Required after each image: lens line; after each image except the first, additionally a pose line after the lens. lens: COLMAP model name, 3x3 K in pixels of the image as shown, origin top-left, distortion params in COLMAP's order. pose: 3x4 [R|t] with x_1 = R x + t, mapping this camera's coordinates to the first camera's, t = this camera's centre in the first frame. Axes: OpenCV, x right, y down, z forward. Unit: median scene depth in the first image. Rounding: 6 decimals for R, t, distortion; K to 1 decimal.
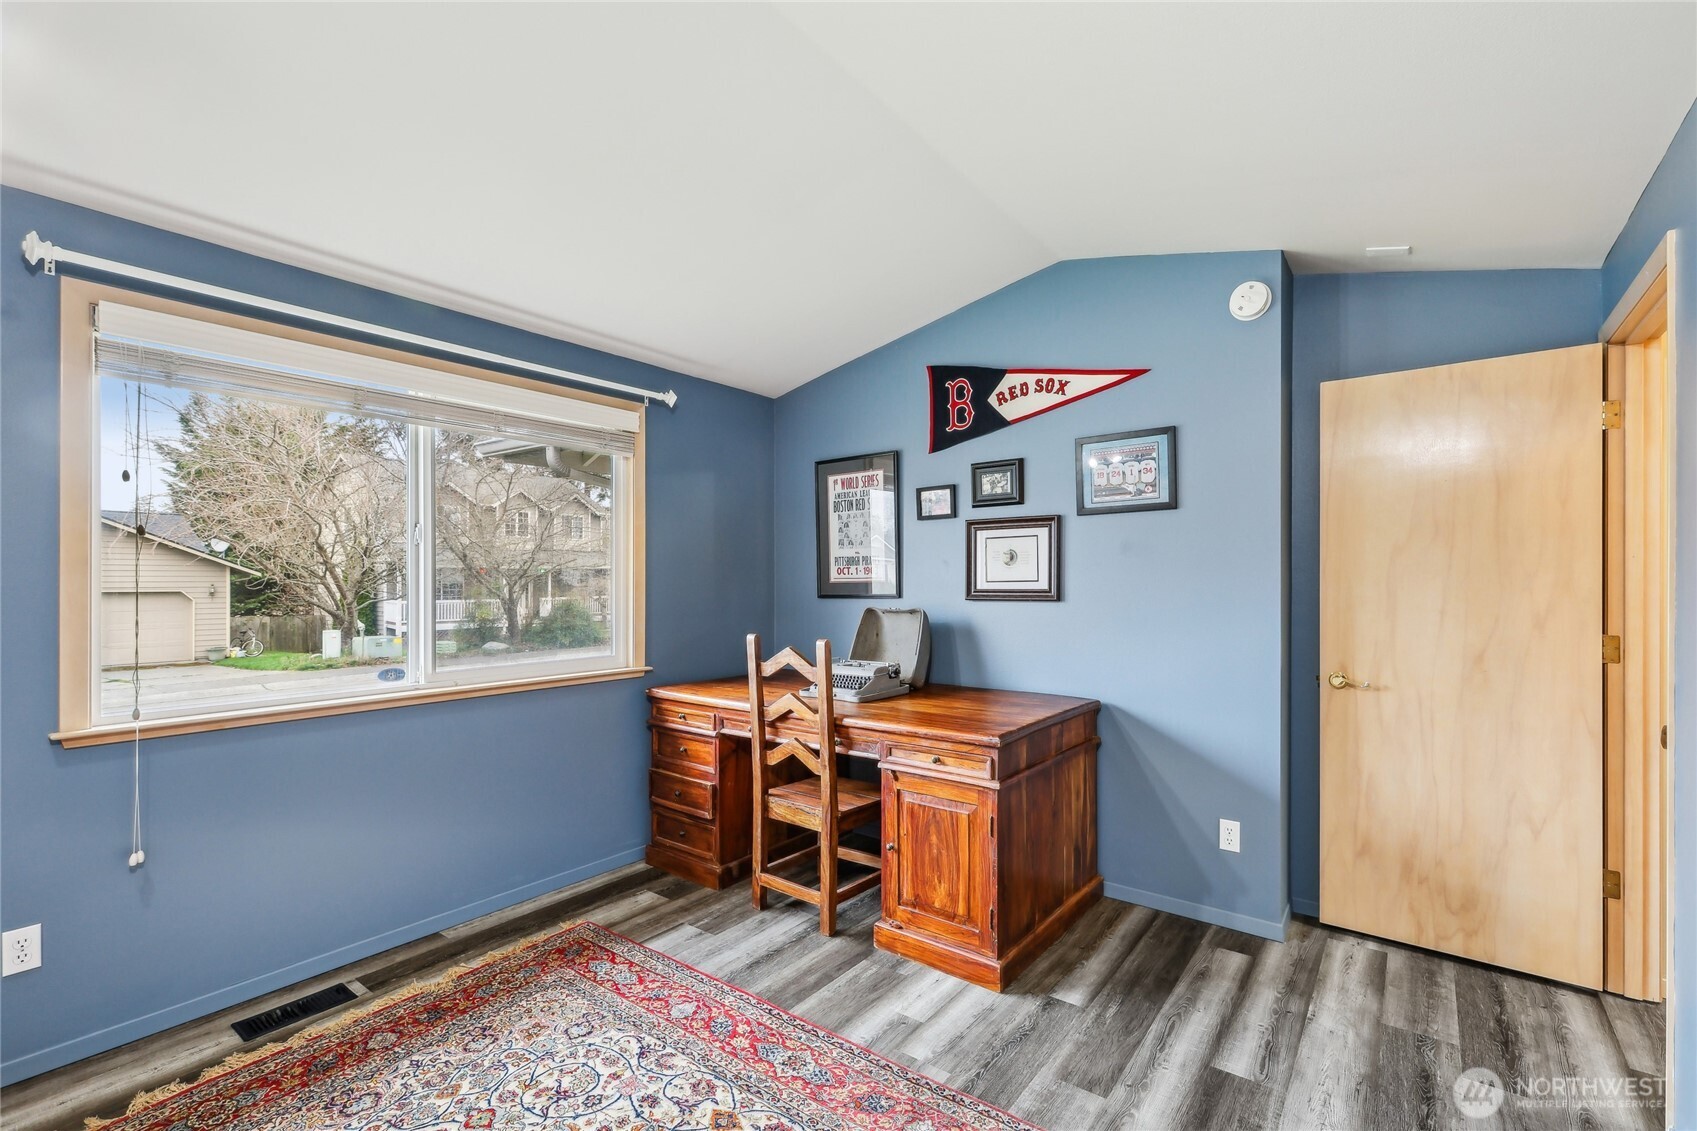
lens RADIAL K [[756.6, 0, 853.2], [0, 756.6, 580.5], [0, 0, 1]] dist [-0.002295, -0.000421]
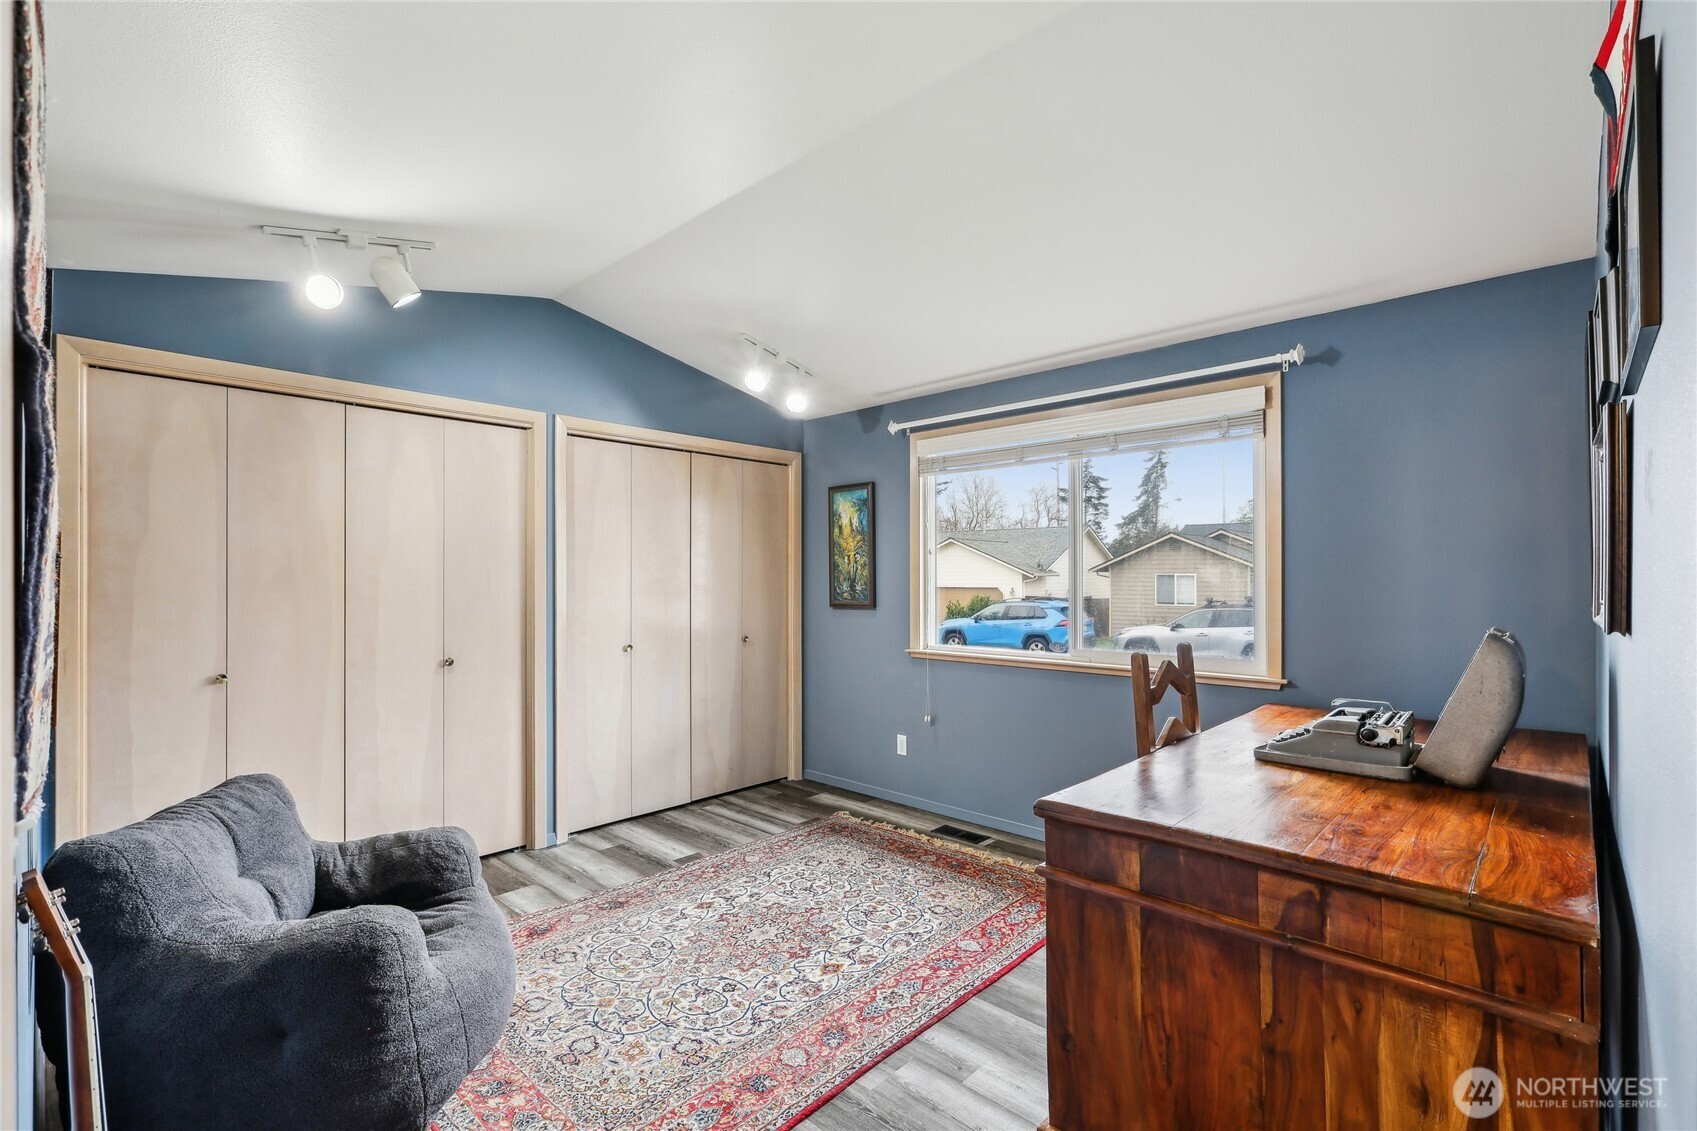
lens RADIAL K [[756.6, 0, 854.5], [0, 756.6, 567.3], [0, 0, 1]] dist [-0.002295, -0.000421]
pose [[-0.107512, -0.008440, -0.994168, 1.044899], [0.005634, 0.999943, -0.009099, -0.010519], [0.994188, -0.006579, -0.107459, 1.028856]]
